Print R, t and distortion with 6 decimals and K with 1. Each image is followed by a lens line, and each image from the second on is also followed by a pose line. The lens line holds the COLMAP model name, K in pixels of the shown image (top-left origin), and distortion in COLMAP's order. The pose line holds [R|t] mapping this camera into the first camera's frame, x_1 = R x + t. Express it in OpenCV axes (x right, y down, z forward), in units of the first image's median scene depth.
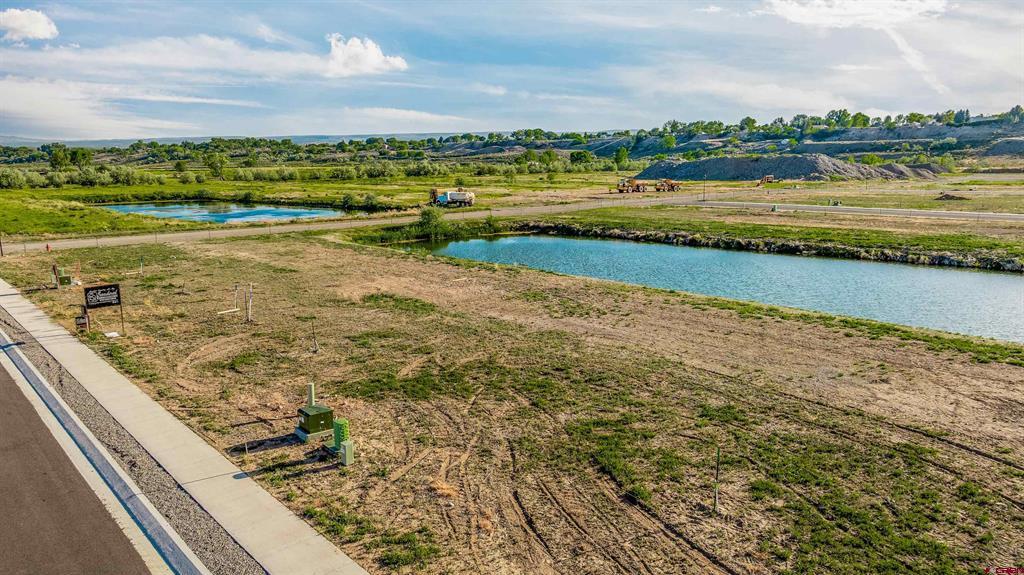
lens RADIAL K [[725.6, 0, 512.0], [0, 725.6, 287.5], [0, 0, 1]] dist [-0.022992, 0.007828]
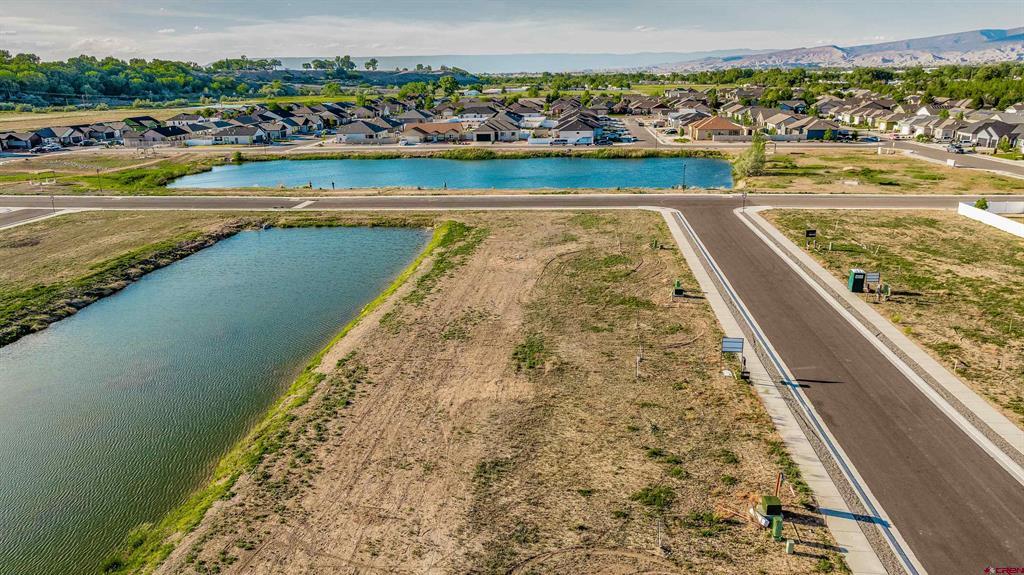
lens RADIAL K [[725.6, 0, 512.0], [0, 725.6, 287.5], [0, 0, 1]] dist [-0.022992, 0.007828]
pose [[-0.677016, -0.184165, 0.712553, -0.058498], [0.152233, 0.912204, 0.380407, -0.033287], [-0.720052, 0.366016, -0.589540, 0.097029]]
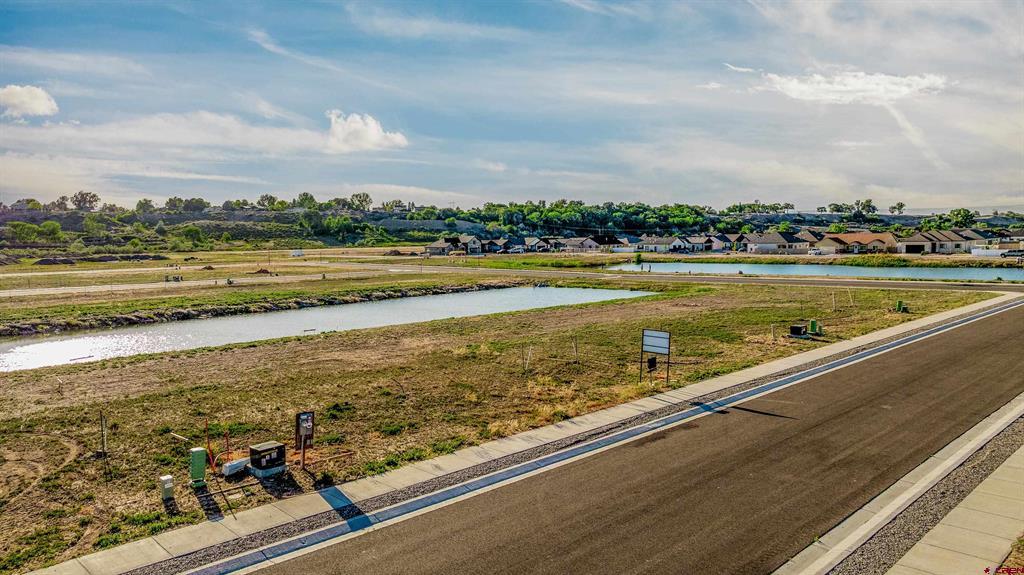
lens RADIAL K [[725.6, 0, 512.0], [0, 725.6, 287.5], [0, 0, 1]] dist [-0.022992, 0.007828]
pose [[-0.048102, -0.058107, 0.997151, -0.067572], [0.188680, 0.979805, 0.066199, -0.007051], [-0.980860, 0.191327, -0.036167, 0.053524]]
